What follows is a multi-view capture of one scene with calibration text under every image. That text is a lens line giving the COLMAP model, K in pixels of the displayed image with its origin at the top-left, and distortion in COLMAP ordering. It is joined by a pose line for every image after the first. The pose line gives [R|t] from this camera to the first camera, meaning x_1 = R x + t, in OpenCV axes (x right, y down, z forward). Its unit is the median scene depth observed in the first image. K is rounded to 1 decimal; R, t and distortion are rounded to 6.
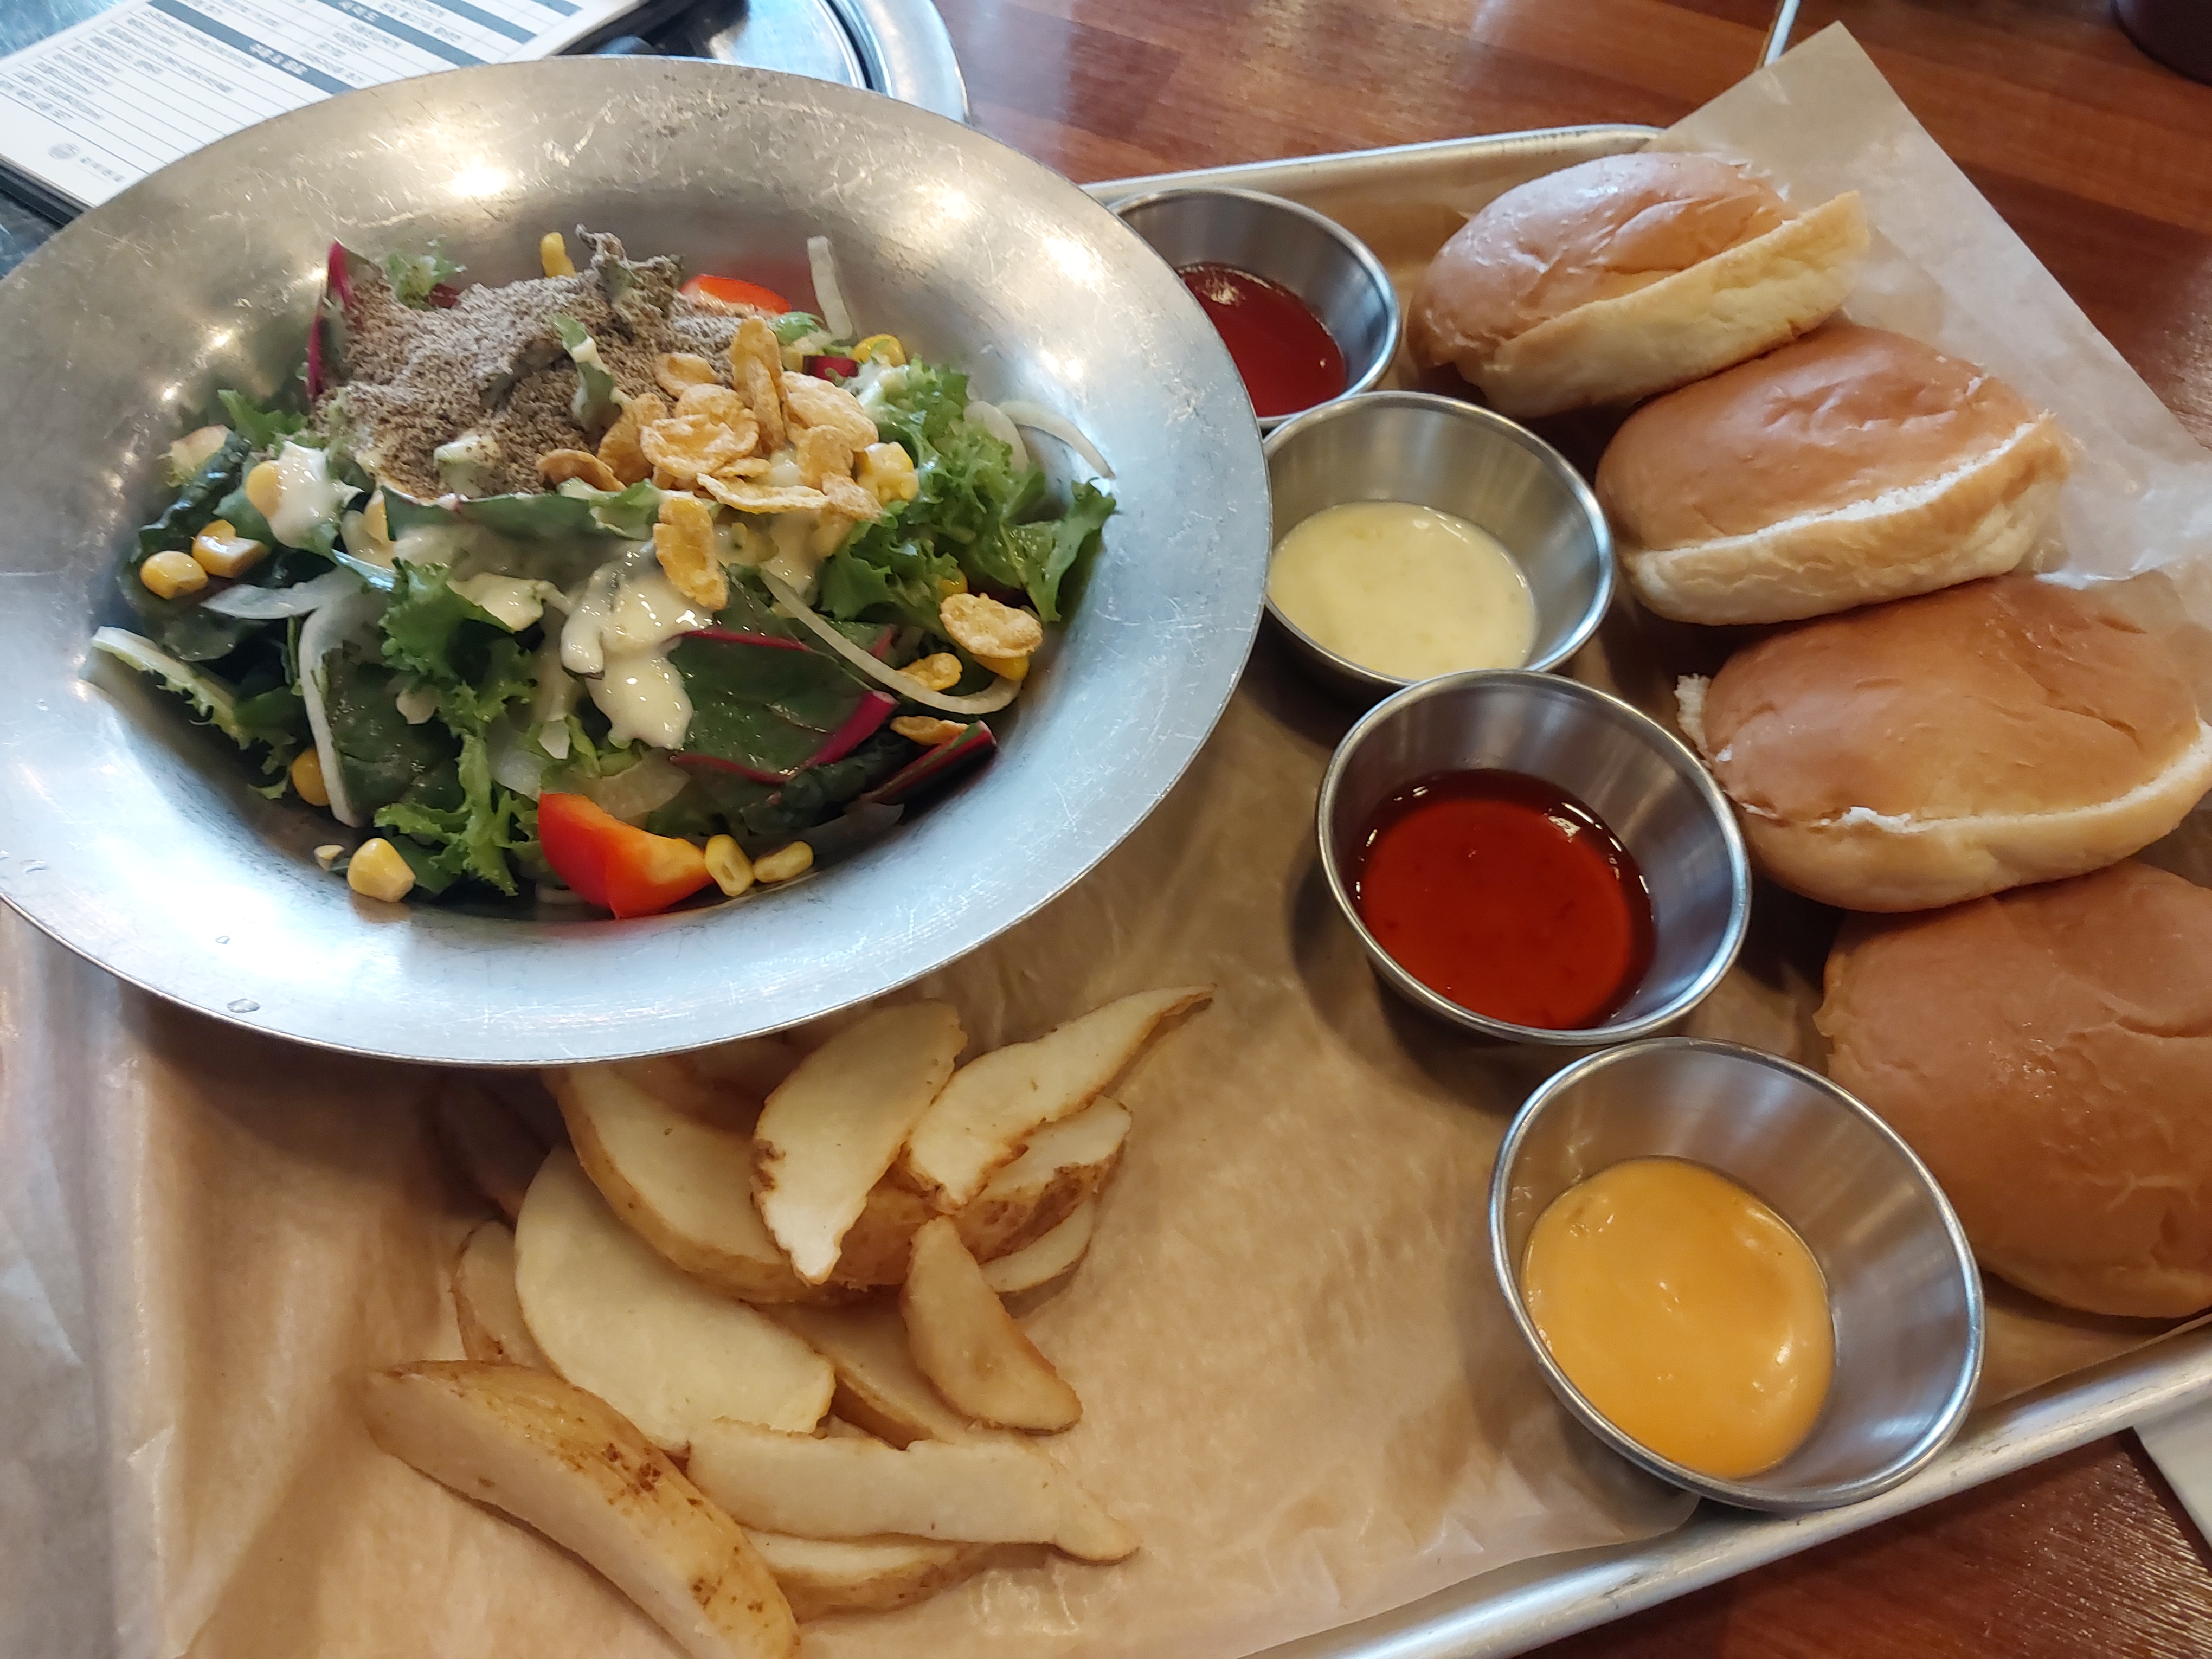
lens RADIAL K [[1860.7, 0, 1117.3], [0, 1860.7, 833.0], [0, 0, 1]] dist [-0.006662, 0.092632]
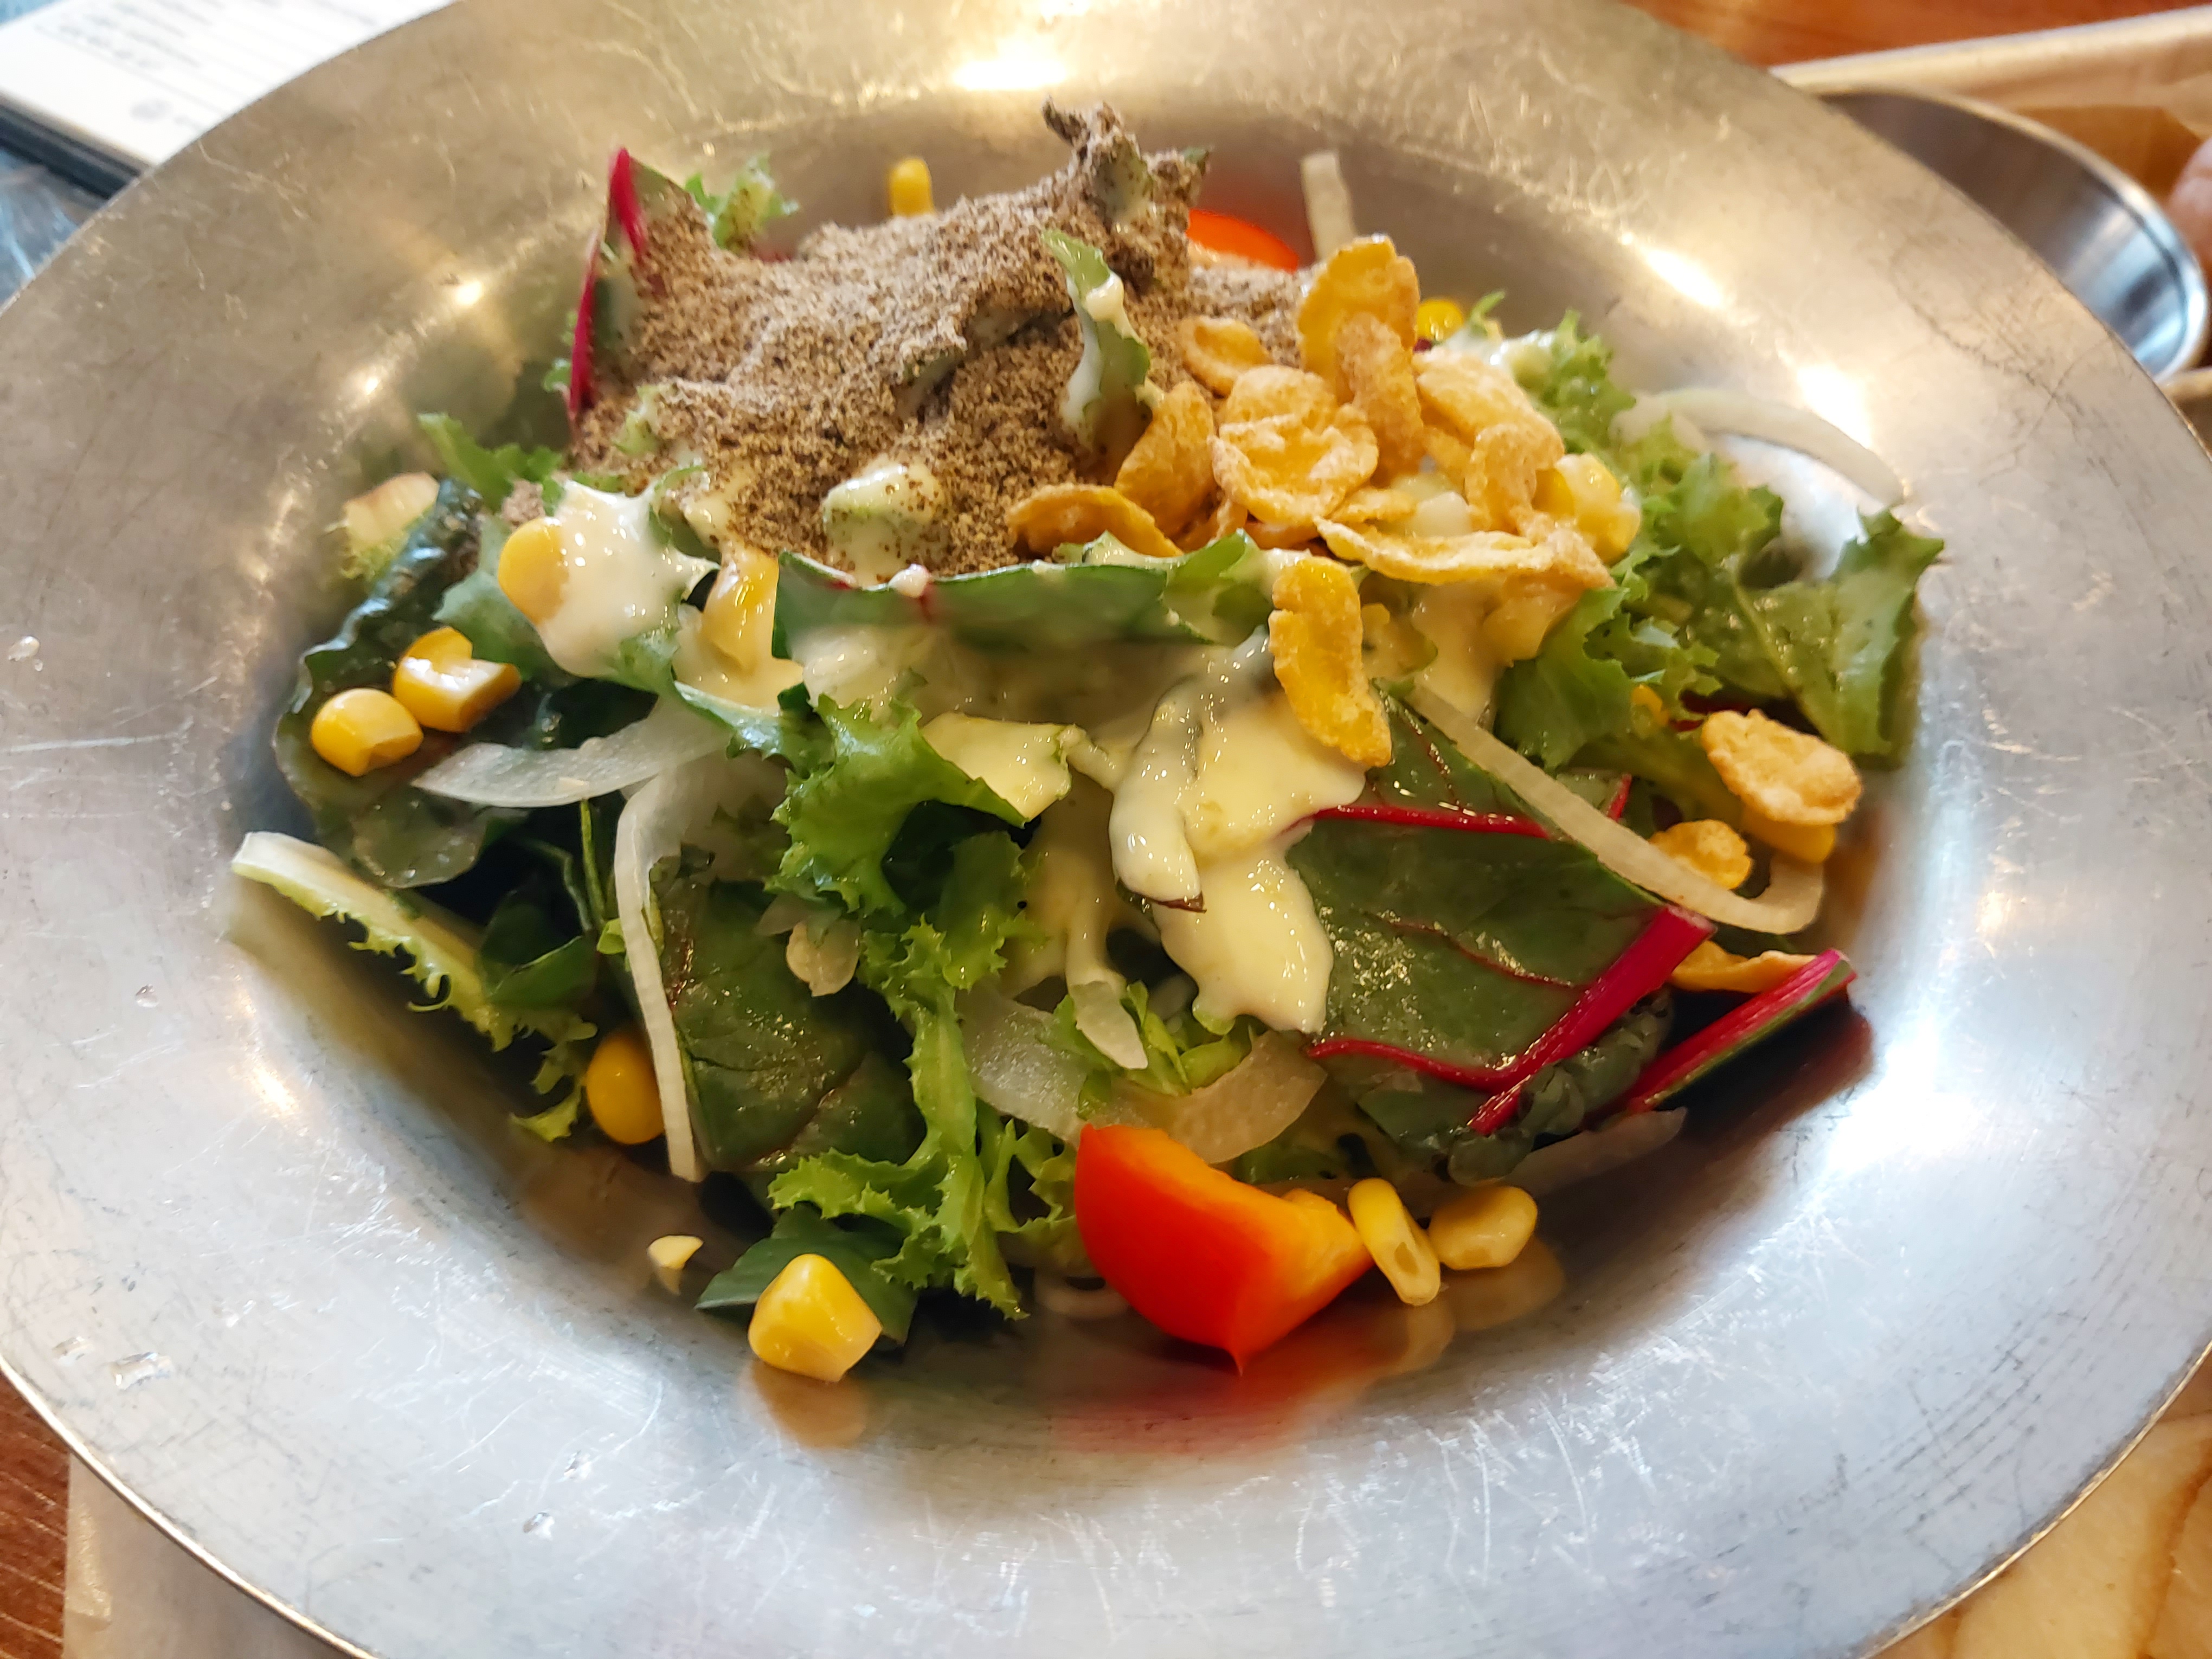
lens RADIAL K [[1902.0, 0, 1106.0], [0, 1902.0, 829.5], [0, 0, 1]] dist [0.269299, -0.788335]
pose [[0.999040, -0.030357, -0.031568, -0.273321], [0.028868, 0.998496, -0.046618, -0.077431], [0.032936, 0.045662, 0.998414, 0.441774]]
